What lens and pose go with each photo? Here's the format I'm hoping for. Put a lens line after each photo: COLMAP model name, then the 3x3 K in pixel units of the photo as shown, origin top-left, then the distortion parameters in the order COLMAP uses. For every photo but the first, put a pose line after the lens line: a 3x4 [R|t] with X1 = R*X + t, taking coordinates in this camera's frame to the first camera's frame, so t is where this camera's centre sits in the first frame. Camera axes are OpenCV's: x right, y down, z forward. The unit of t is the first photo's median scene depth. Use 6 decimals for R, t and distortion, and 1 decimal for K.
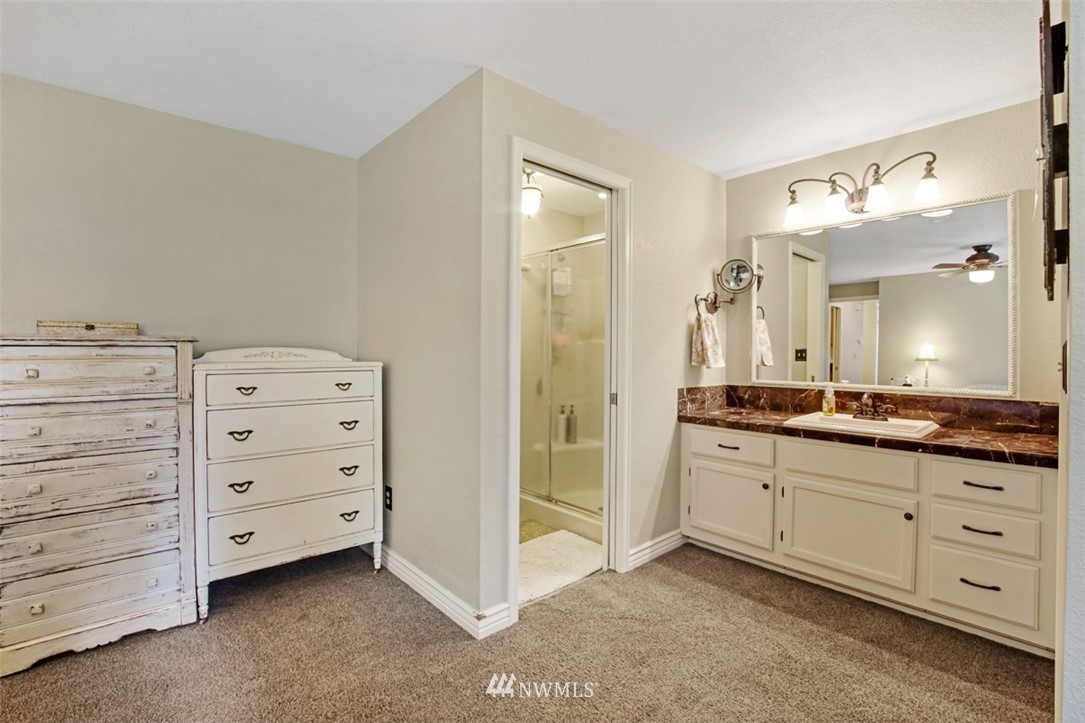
lens RADIAL K [[497.3, 0, 535.9], [0, 497.3, 352.5], [0, 0, 1]] dist [-0.046595, 0.012136]
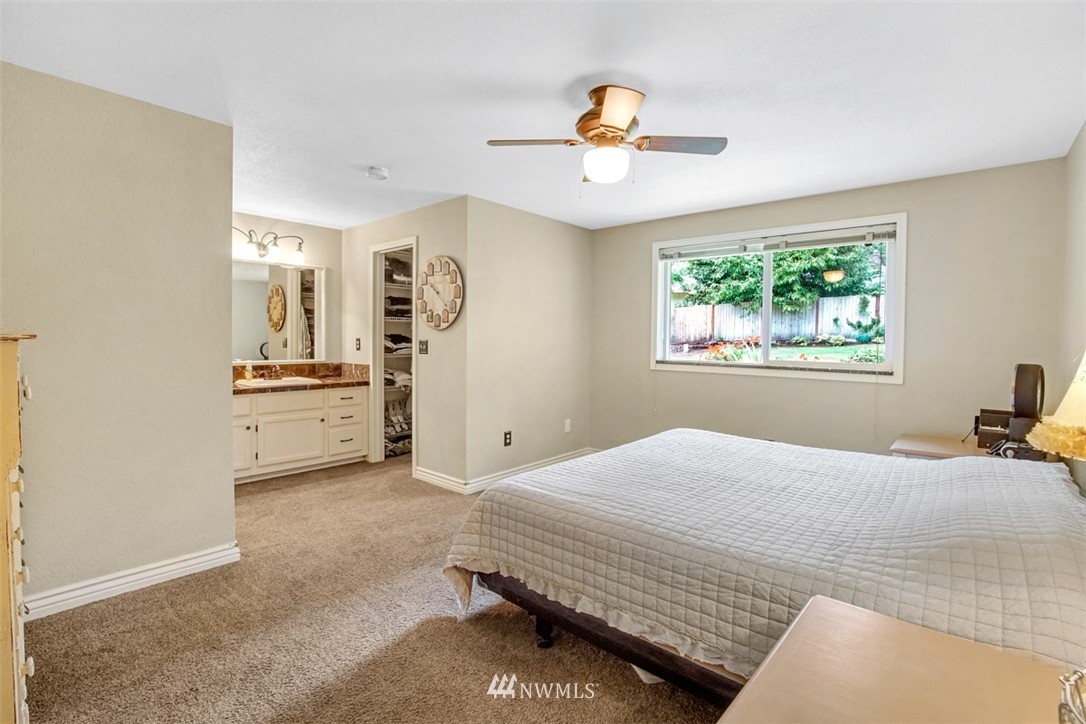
lens RADIAL K [[496.6, 0, 538.2], [0, 496.6, 351.2], [0, 0, 1]] dist [-0.040973, 0.010132]
pose [[-0.113134, -0.034821, 0.992969, -1.275617], [-0.004475, 0.999393, 0.034536, -0.033785], [-0.993570, -0.000536, -0.113221, 0.275084]]
